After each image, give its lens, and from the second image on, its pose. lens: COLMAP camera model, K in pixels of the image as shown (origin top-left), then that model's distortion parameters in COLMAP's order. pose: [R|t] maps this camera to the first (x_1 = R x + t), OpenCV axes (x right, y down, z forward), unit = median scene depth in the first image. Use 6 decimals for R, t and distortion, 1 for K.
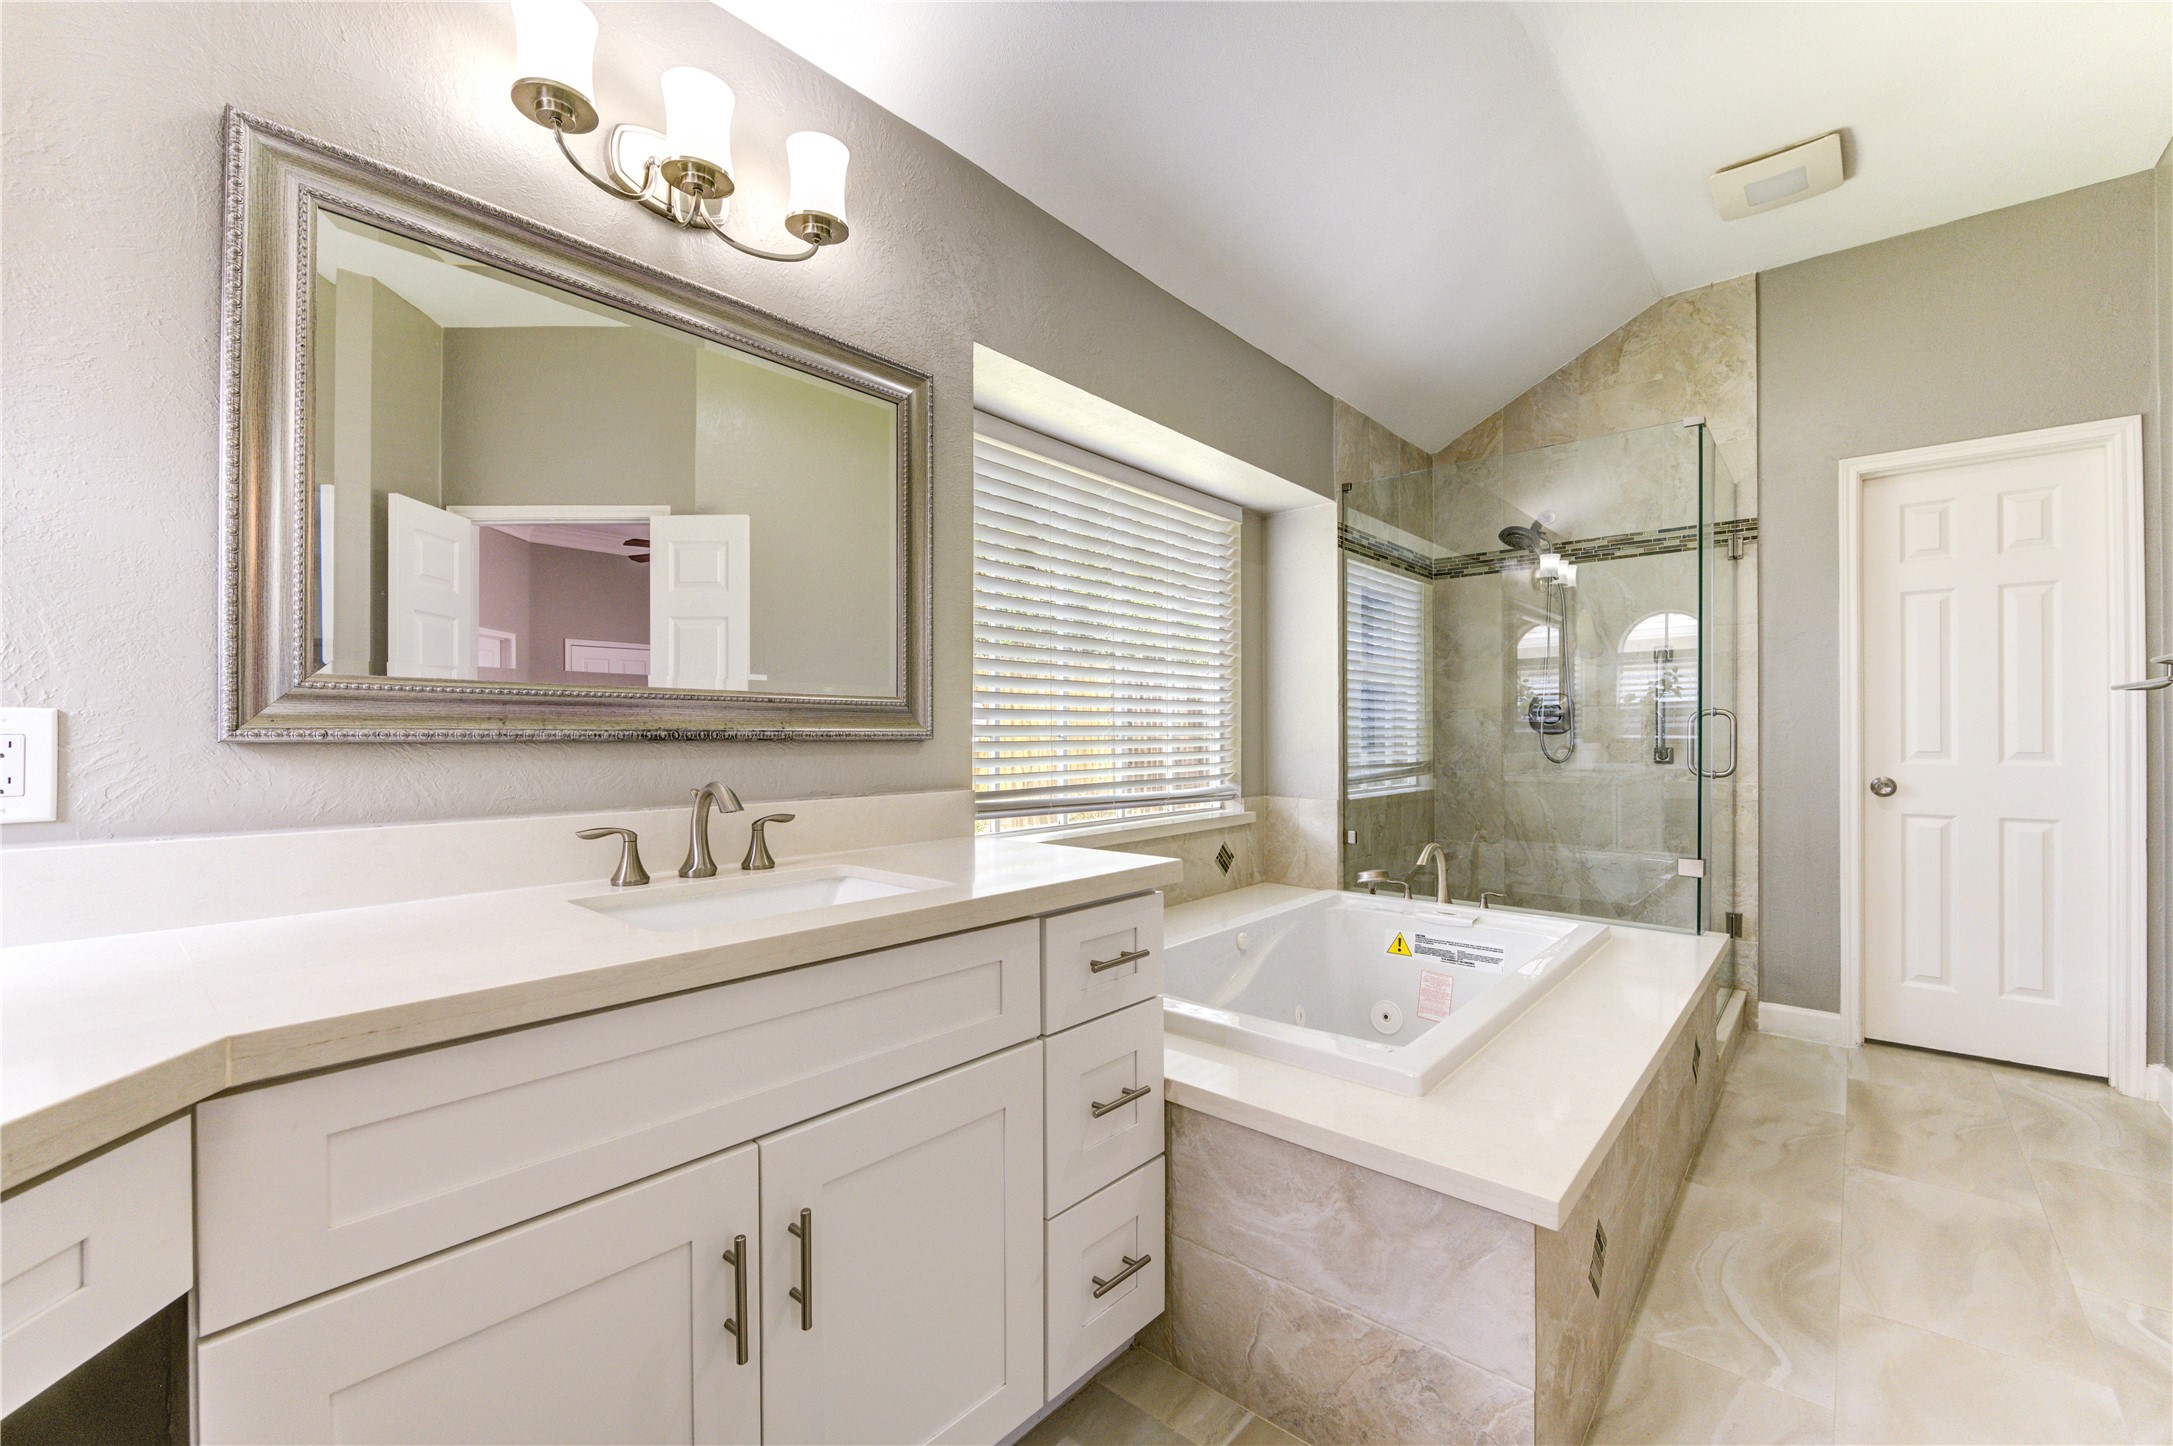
lens RADIAL K [[897.4, 0, 1091.0], [0, 897.4, 727.8], [0, 0, 1]] dist [-0.001425, -0.000102]
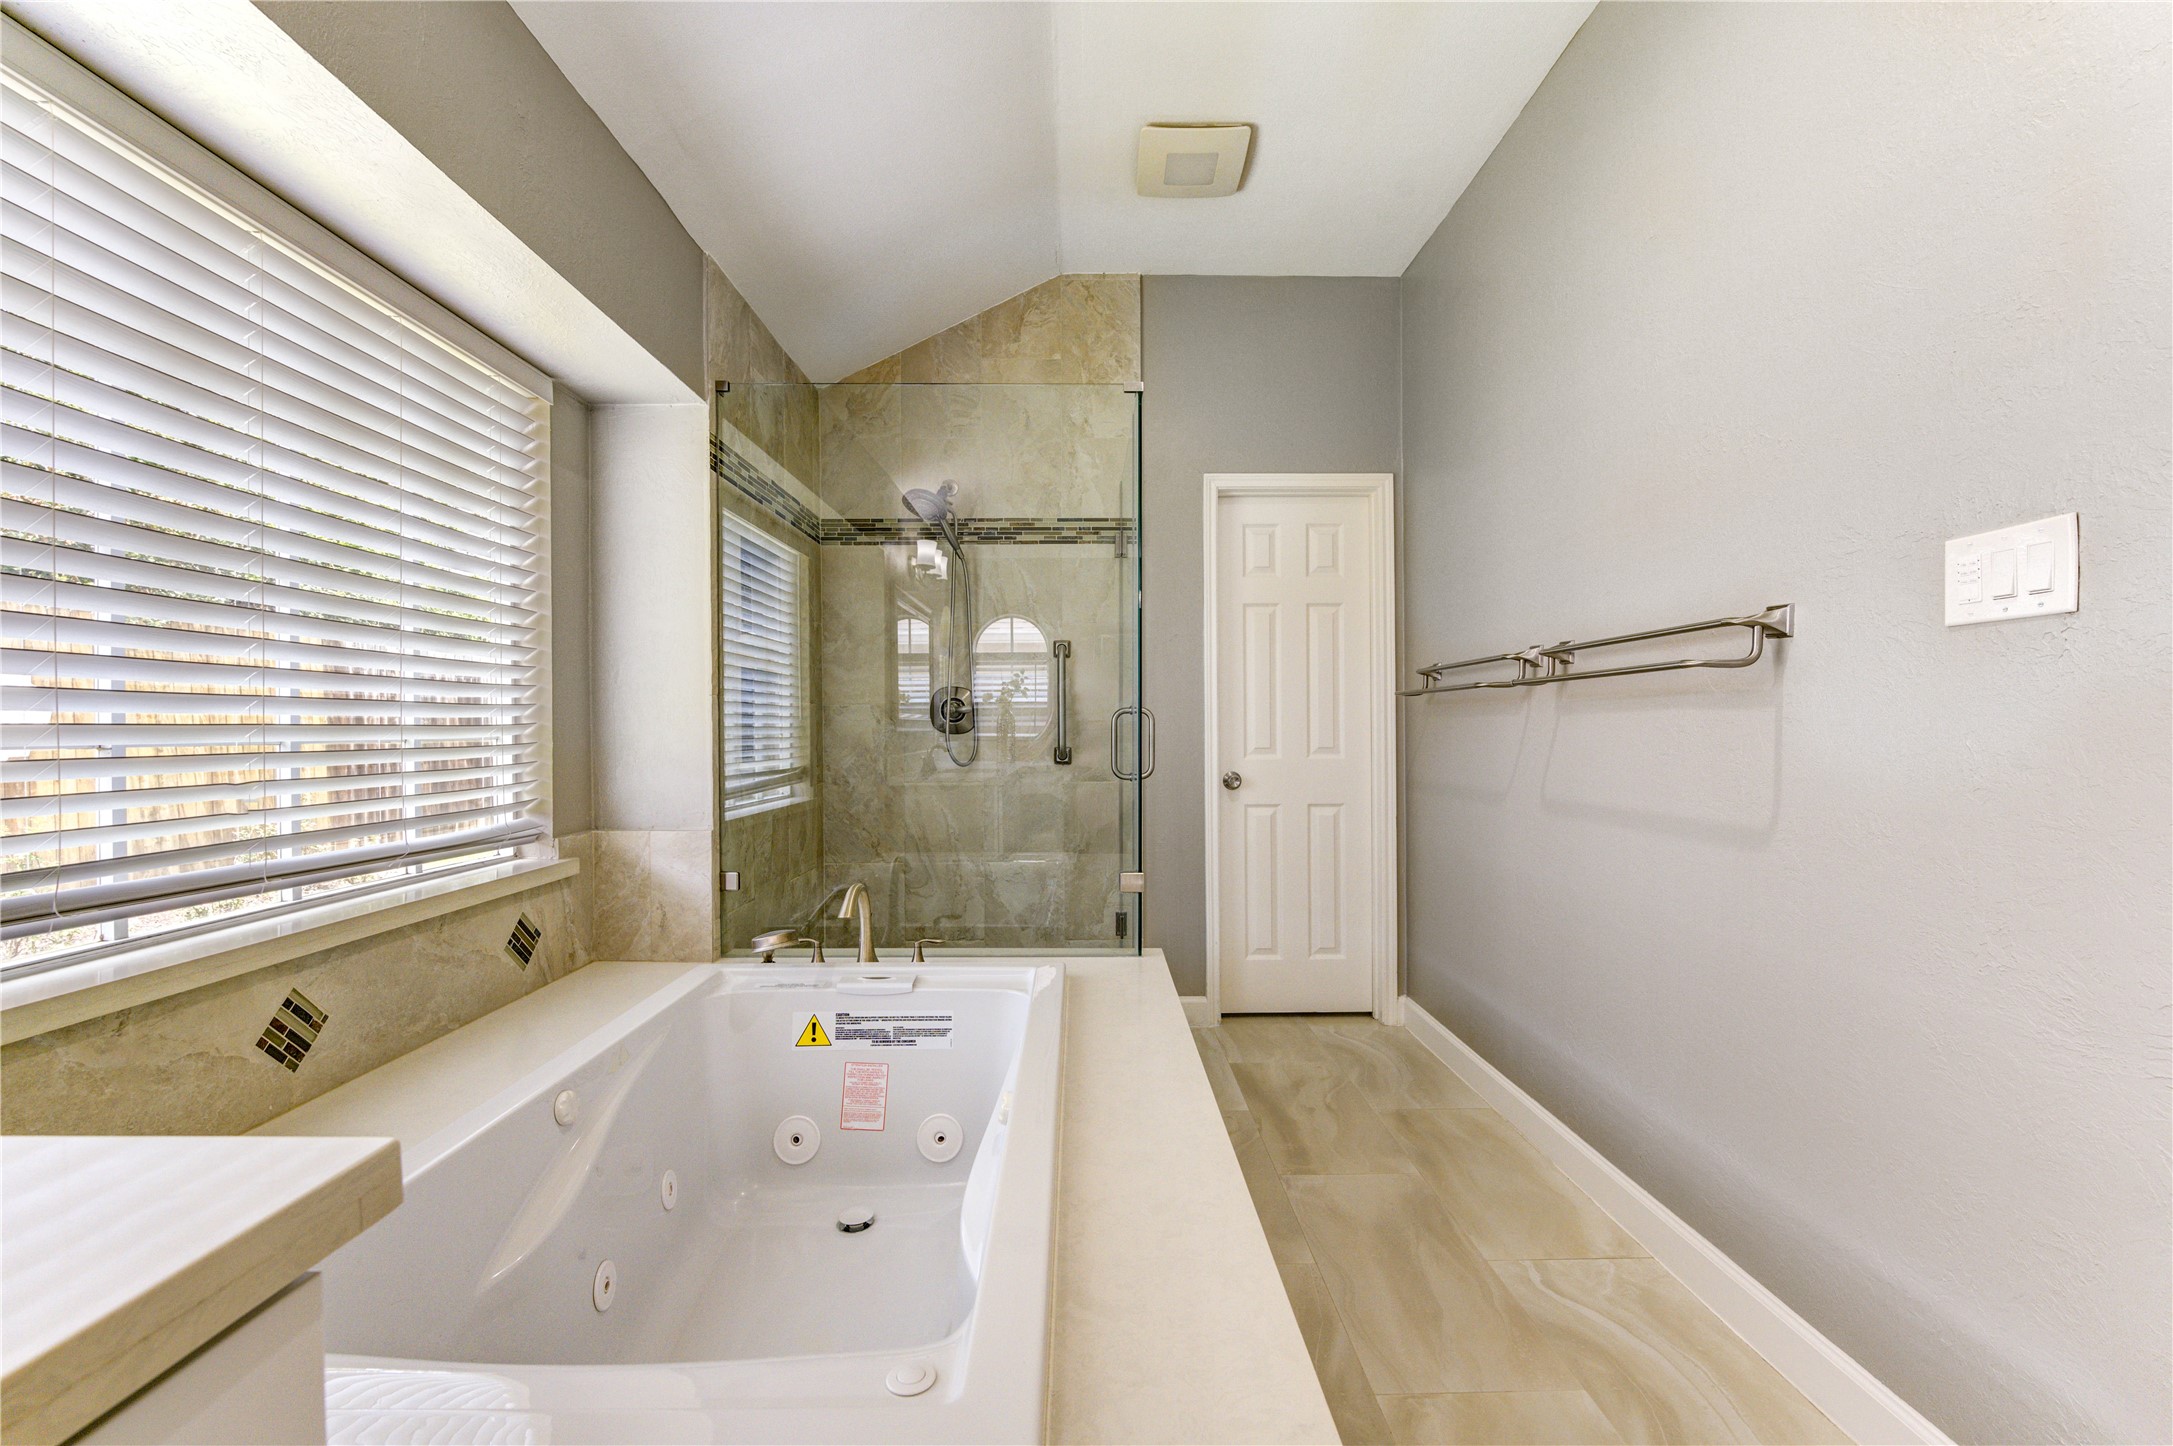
lens RADIAL K [[886.0, 0, 1094.6], [0, 886.0, 734.1], [0, 0, 1]] dist [0.000102, -0.011693]
pose [[0.745509, -0.006453, 0.666464, 0.037266], [0.000294, 0.999956, 0.009353, -0.000983], [-0.666495, -0.006777, 0.745478, 0.282516]]
